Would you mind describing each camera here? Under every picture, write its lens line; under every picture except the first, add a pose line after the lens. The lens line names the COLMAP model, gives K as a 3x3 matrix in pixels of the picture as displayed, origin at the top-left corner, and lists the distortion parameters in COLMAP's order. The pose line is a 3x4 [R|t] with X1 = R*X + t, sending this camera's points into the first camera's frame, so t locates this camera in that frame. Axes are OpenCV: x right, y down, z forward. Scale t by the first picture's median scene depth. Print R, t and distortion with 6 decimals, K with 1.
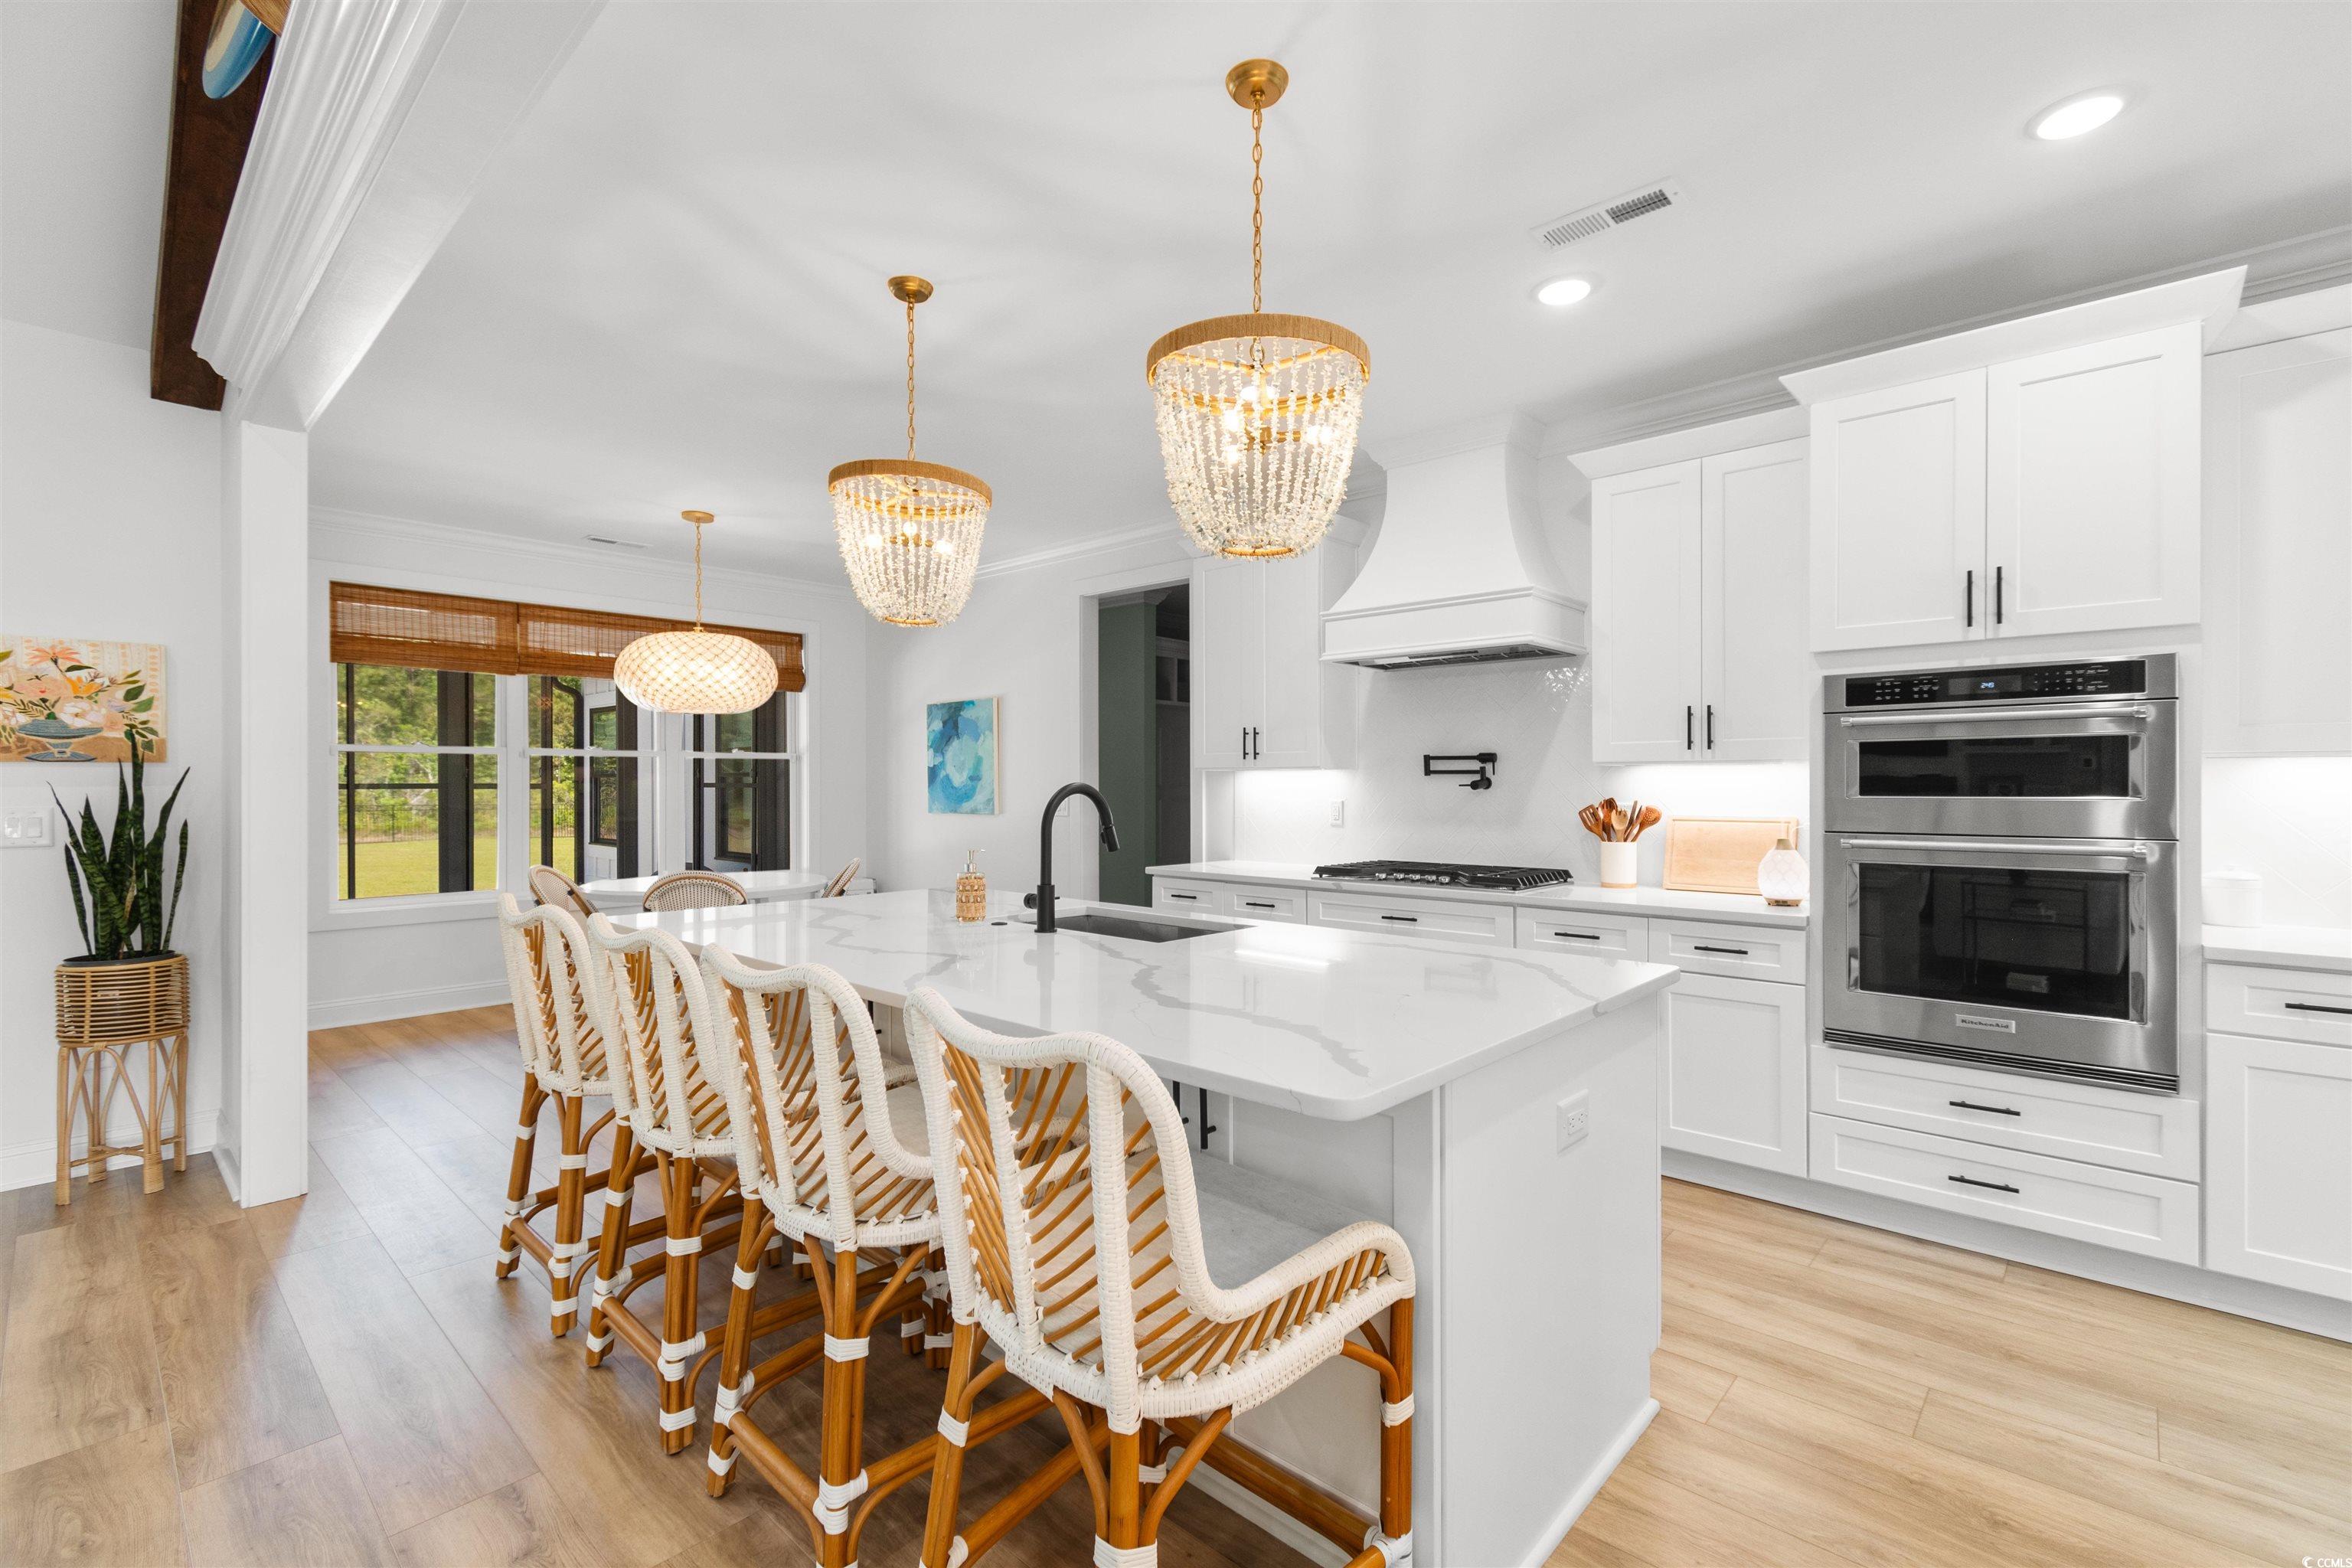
lens RADIAL K [[1023.3, 0, 1176.0], [0, 1023.3, 784.0], [0, 0, 1]] dist [0.003366, 0.000149]
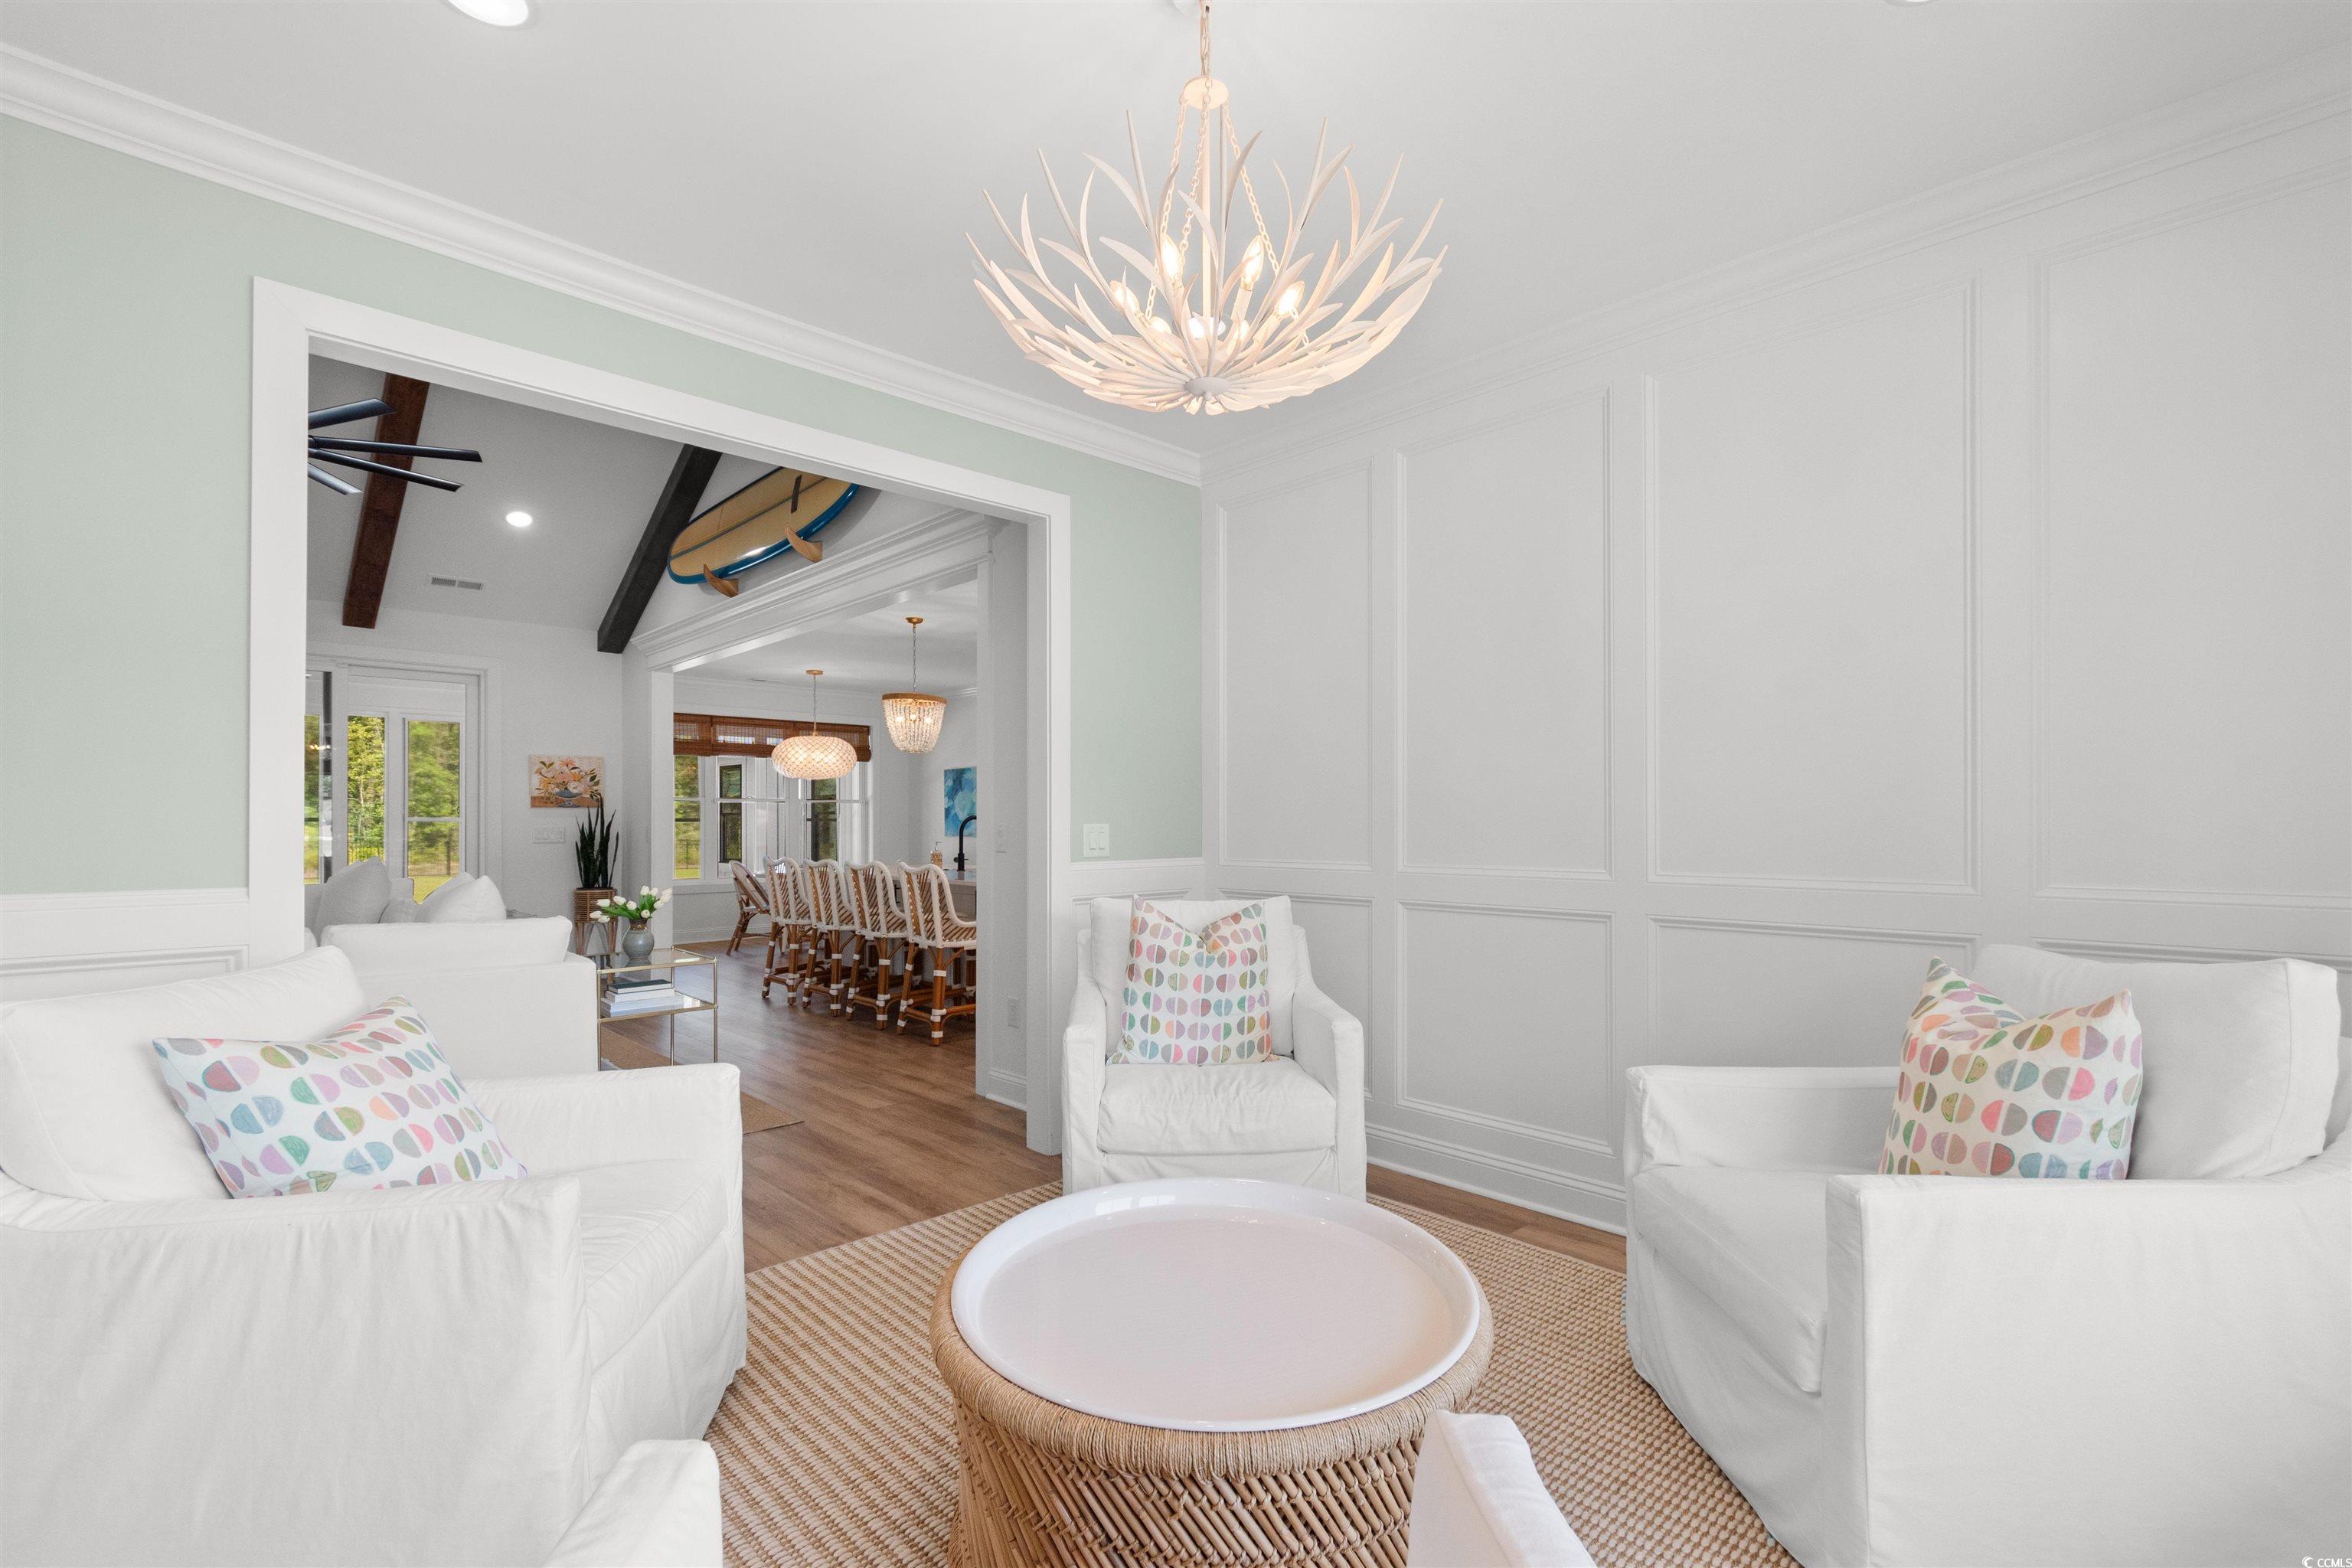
lens RADIAL K [[1019.5, 0, 1178.8], [0, 1019.5, 812.2], [0, 0, 1]] dist [0.001396, 0.000048]
pose [[0.998733, 0.001300, -0.050302, 0.450798], [-0.001756, 0.999958, -0.009011, 0.008480], [0.050288, 0.009088, 0.998693, -1.282843]]
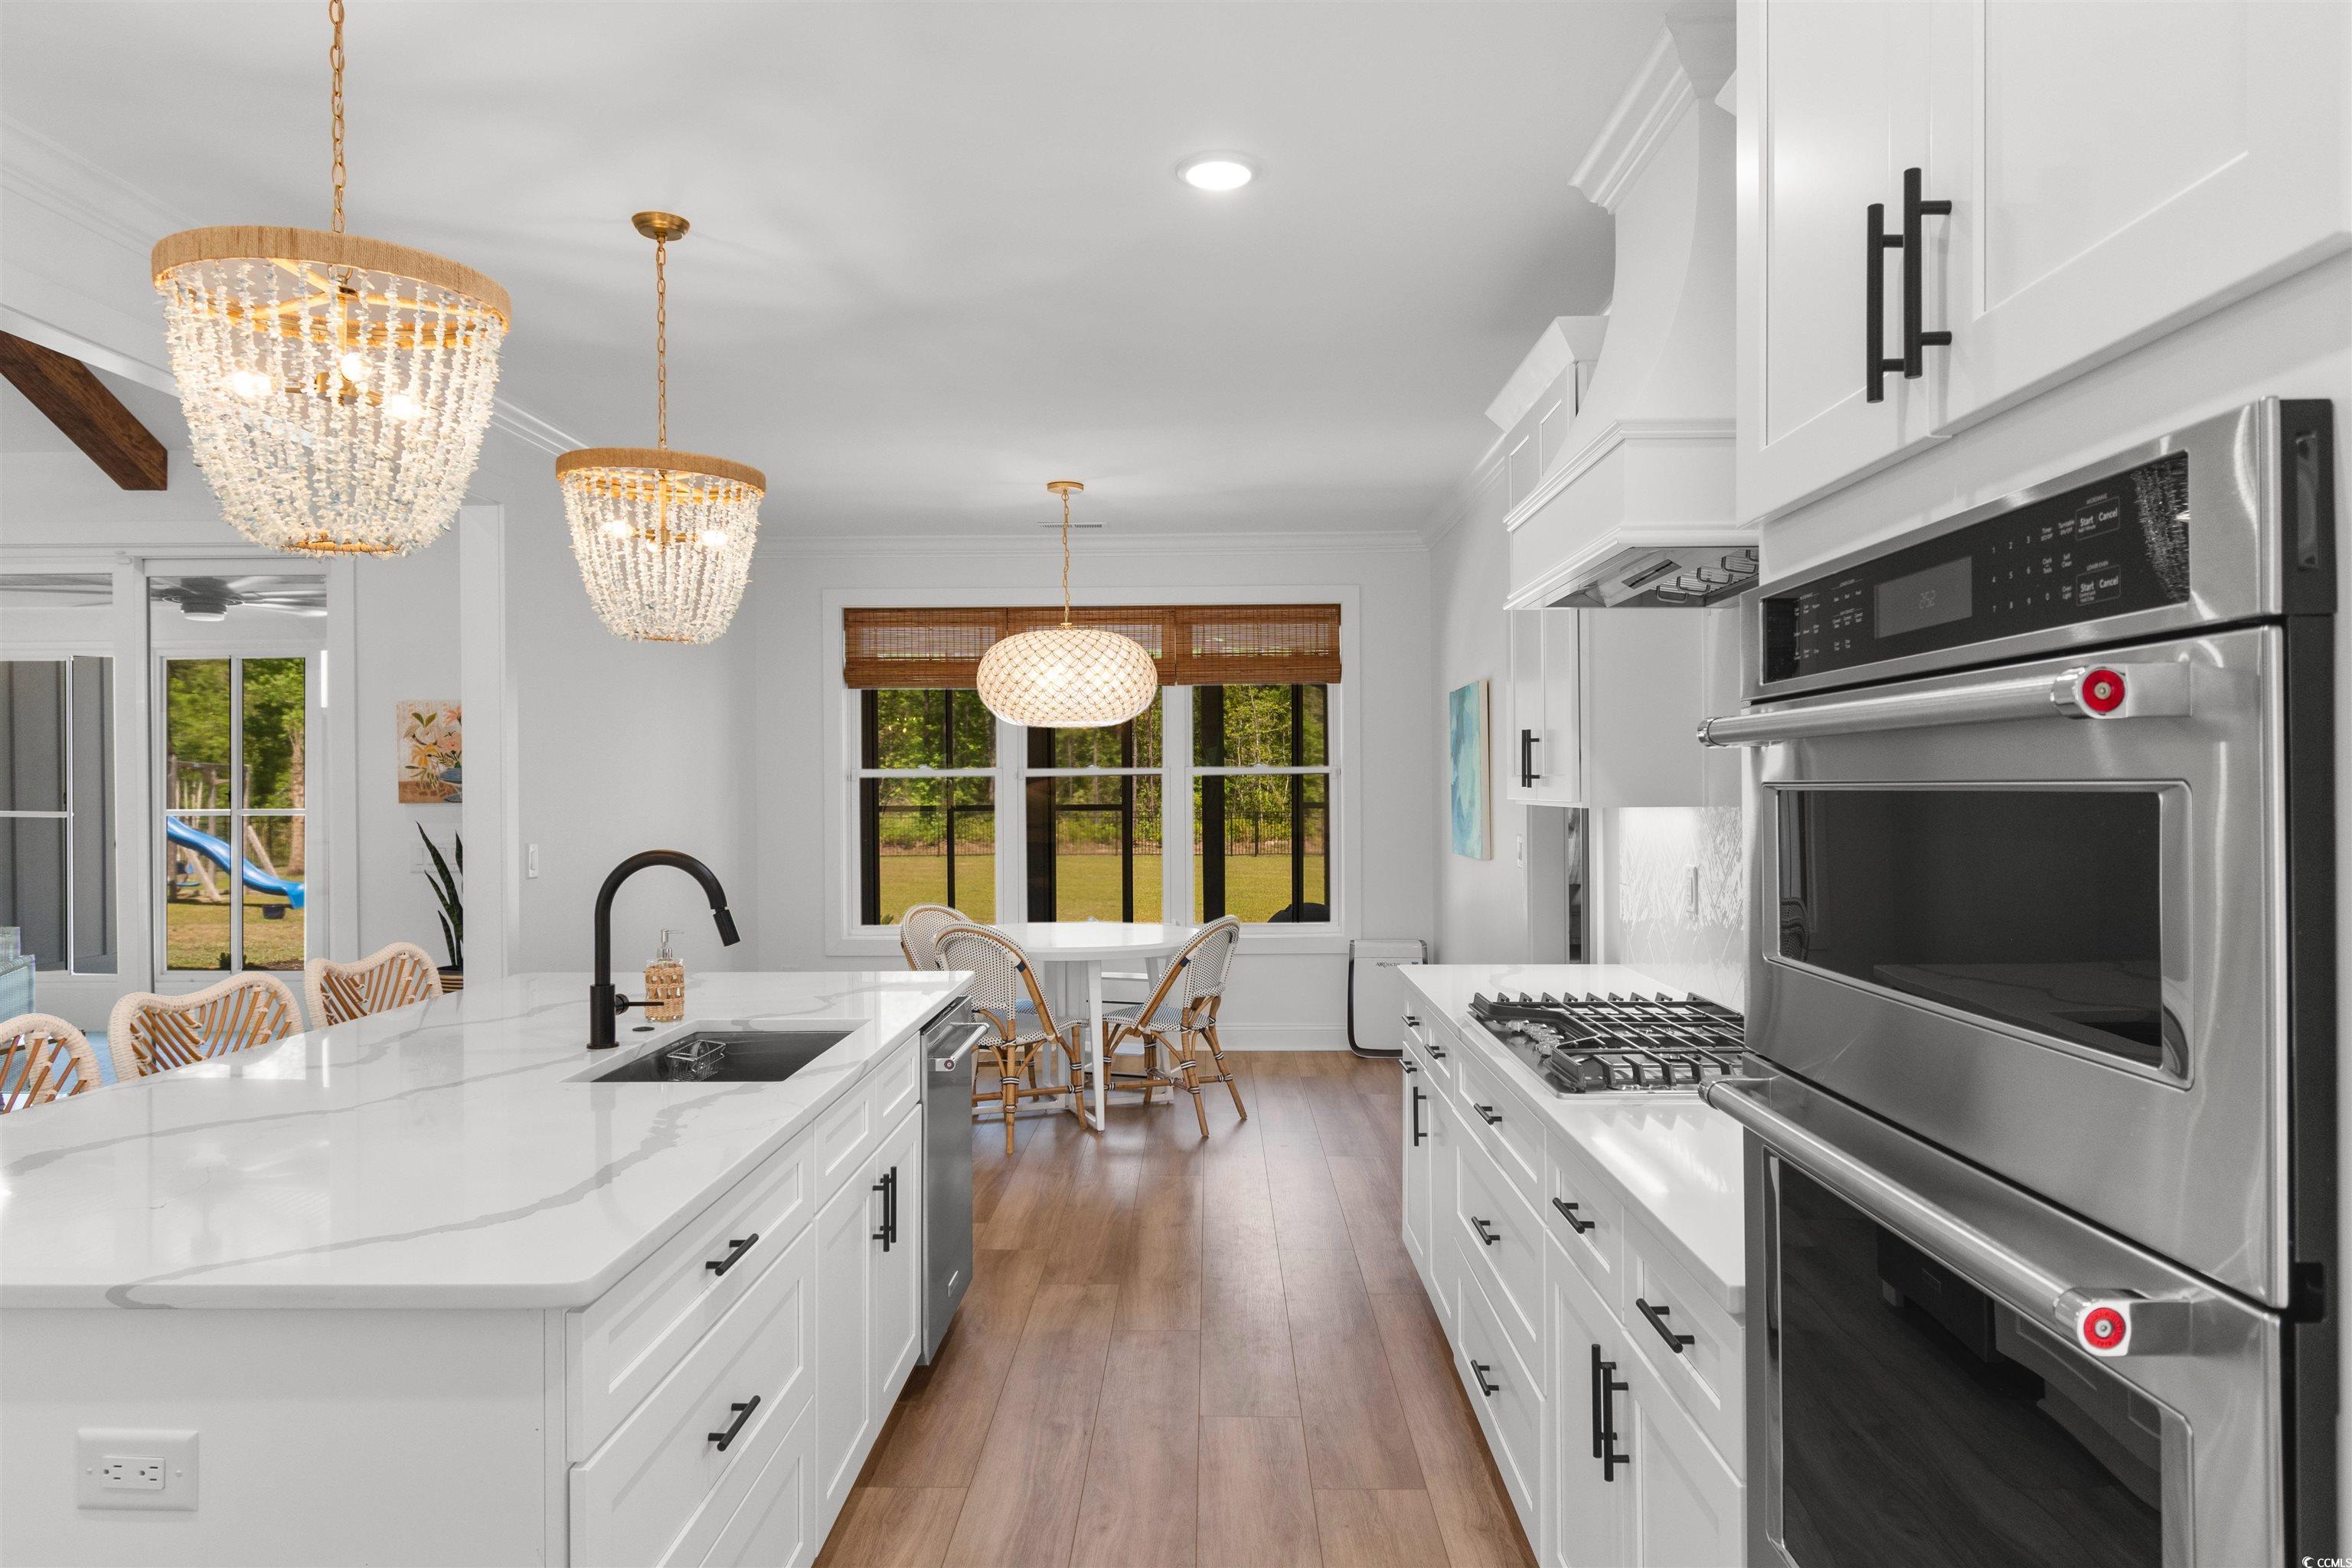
lens RADIAL K [[1463.0, 0, 1176.0], [0, 1463.0, 784.0], [0, 0, 1]] dist [0.000493, 0.000041]
pose [[0.664196, -0.003389, -0.747551, 0.744961], [0.004839, 0.999988, -0.000234, -0.037793], [0.747543, -0.003462, 0.664205, 0.463549]]
